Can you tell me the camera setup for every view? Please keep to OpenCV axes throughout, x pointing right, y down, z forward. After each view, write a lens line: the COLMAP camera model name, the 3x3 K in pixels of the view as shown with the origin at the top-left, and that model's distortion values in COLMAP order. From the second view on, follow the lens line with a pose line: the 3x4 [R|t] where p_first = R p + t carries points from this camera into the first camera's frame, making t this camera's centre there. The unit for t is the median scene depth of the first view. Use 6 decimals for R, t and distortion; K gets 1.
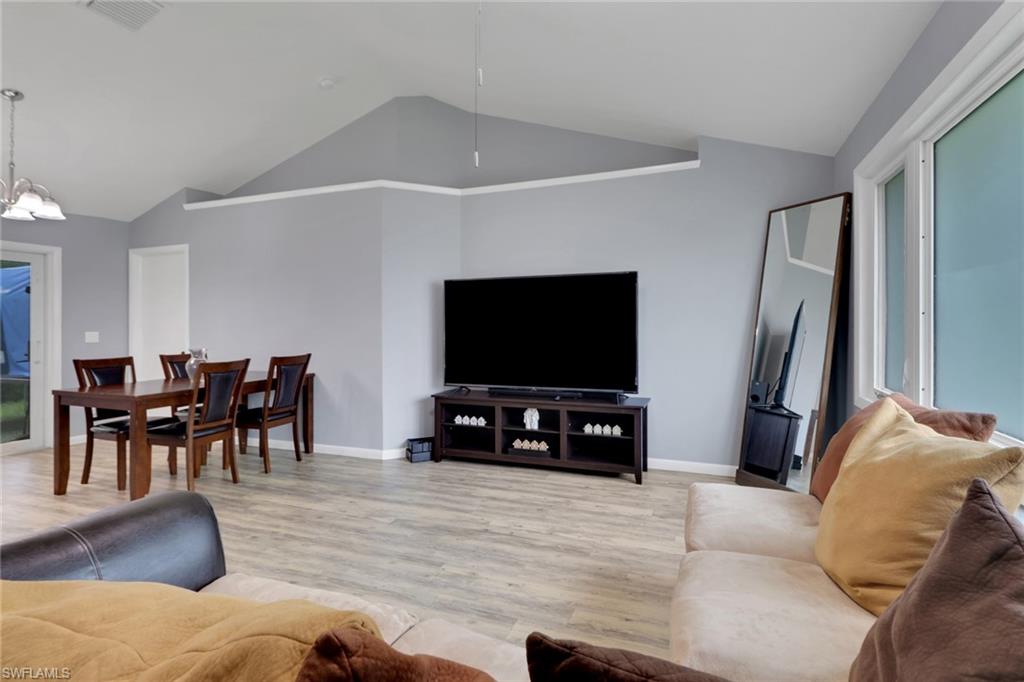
lens RADIAL K [[477.7, 0, 535.1], [0, 477.7, 323.1], [0, 0, 1]] dist [-0.000666, -0.001045]
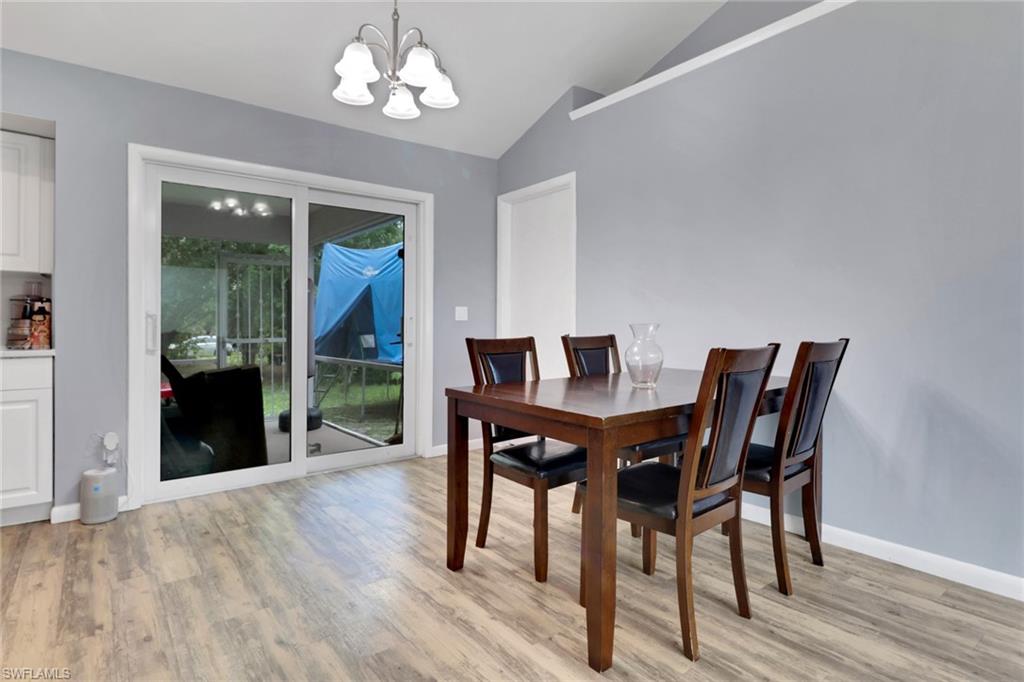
lens RADIAL K [[541.8, 0, 527.1], [0, 541.8, 323.5], [0, 0, 1]] dist [0.004206, 0.000004]
pose [[0.849963, 0.006636, -0.526801, -0.537097], [-0.003336, 0.999968, 0.007214, 0.051884], [0.526833, -0.004374, 0.849958, 0.453486]]
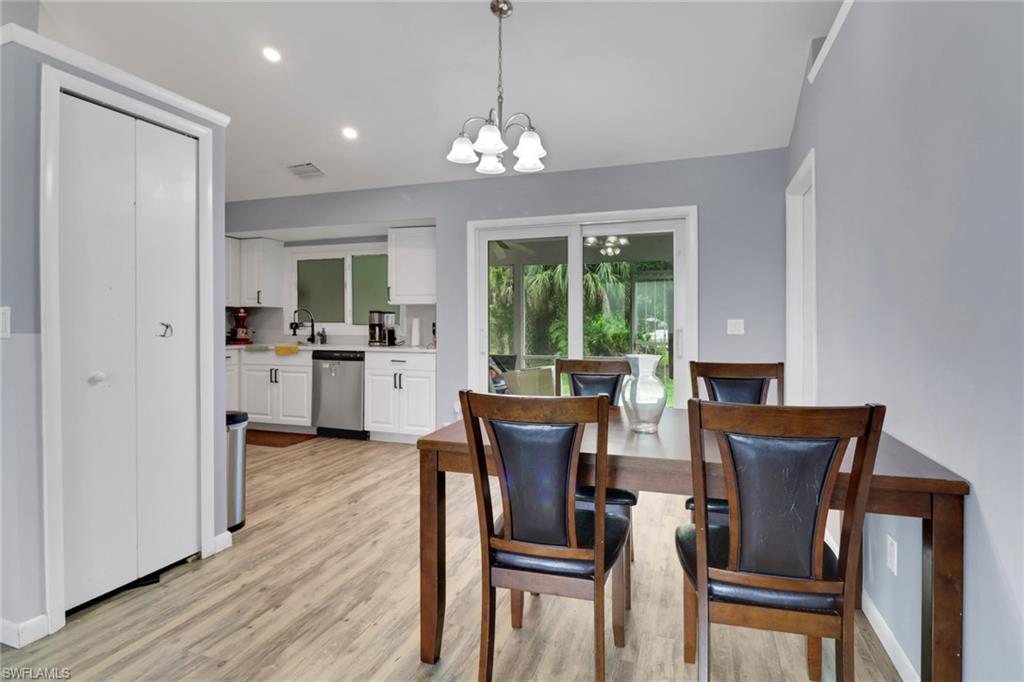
lens RADIAL K [[514.0, 0, 515.5], [0, 514.0, 316.6], [0, 0, 1]] dist [0.003857, -0.000296]
pose [[0.025136, -0.003309, -0.999679, -0.248154], [0.000399, 0.999994, -0.003300, 0.021390], [0.999684, -0.000316, 0.025138, 0.909678]]
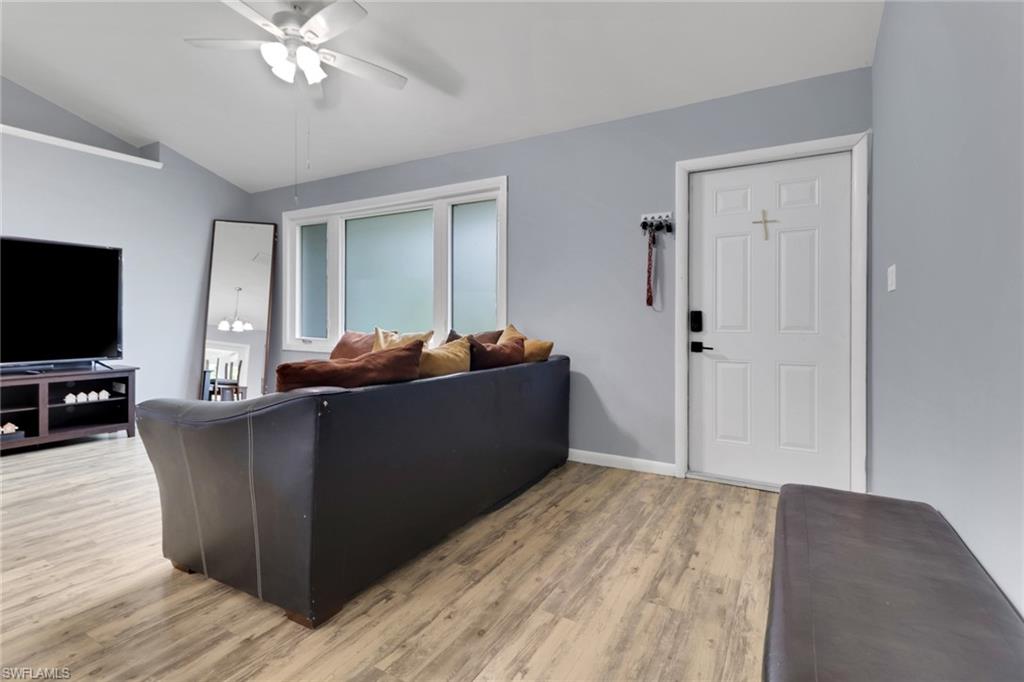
lens RADIAL K [[499.5, 0, 486.5], [0, 499.5, 323.7], [0, 0, 1]] dist [-0.003060, -0.001217]
pose [[0.197008, -0.002206, 0.980399, -0.749493], [-0.008499, 0.999956, 0.003957, 0.053410], [-0.980365, -0.009112, 0.196980, -0.057657]]
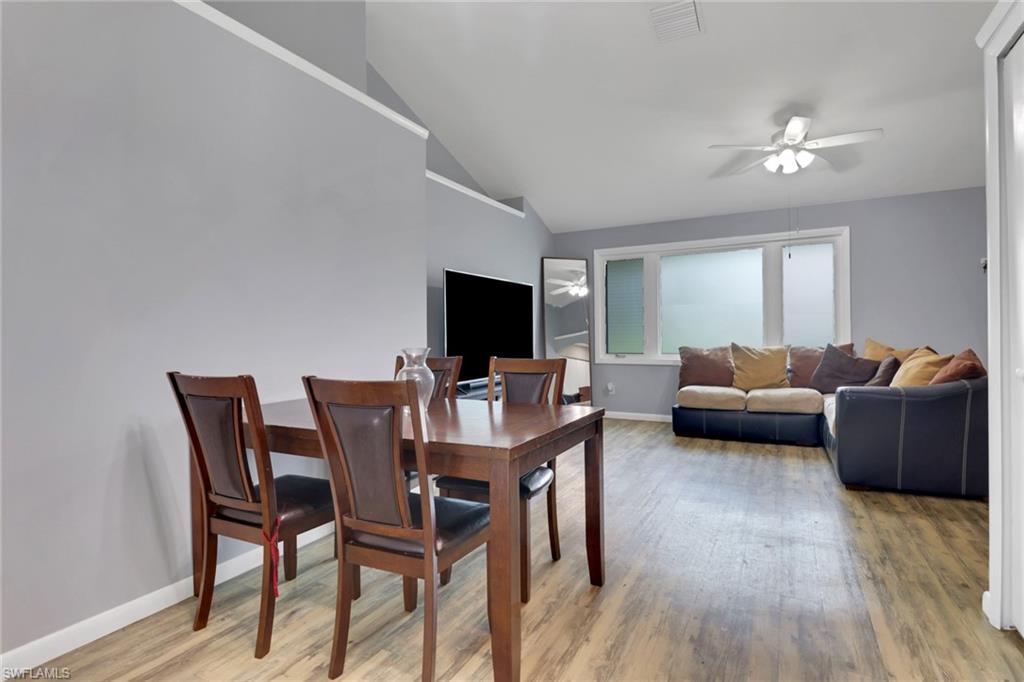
lens RADIAL K [[530.4, 0, 495.2], [0, 530.4, 334.7], [0, 0, 1]] dist [0.000795, -0.001596]
pose [[0.148792, 0.004858, 0.988857, -1.324607], [0.010257, 0.999927, -0.006455, 0.045975], [-0.988815, 0.011104, 0.148732, 0.868188]]
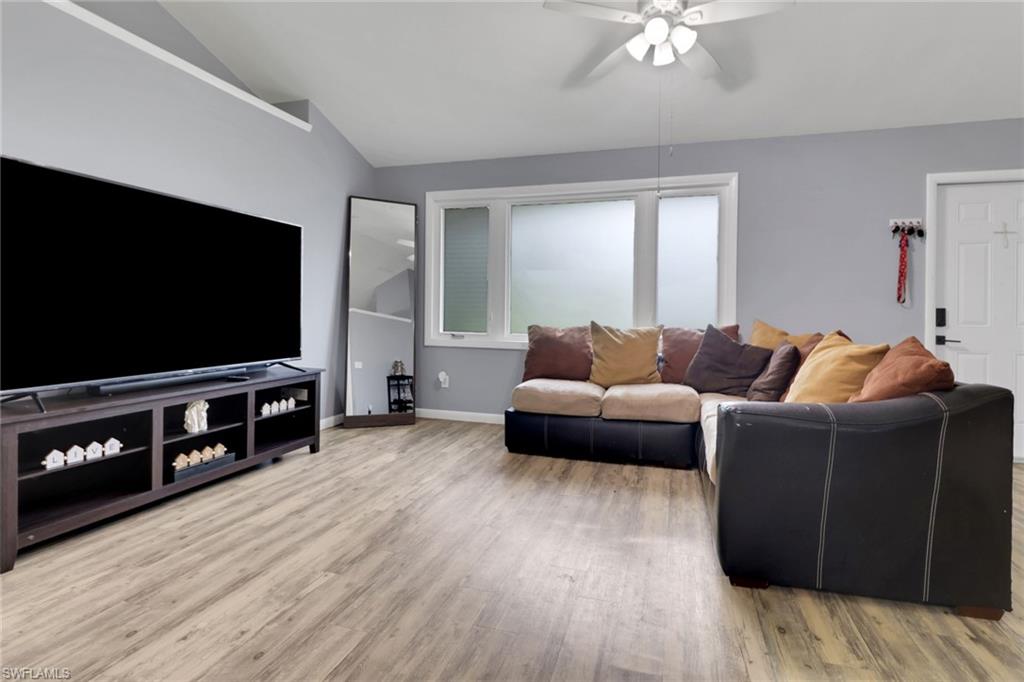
lens RADIAL K [[514.0, 0, 515.5], [0, 514.0, 316.6], [0, 0, 1]] dist [0.003857, -0.000296]
pose [[-0.051214, -0.003263, 0.998682, -0.790122], [-0.013383, 0.999907, 0.002580, 0.056646], [-0.998598, -0.013233, -0.051253, 0.635123]]
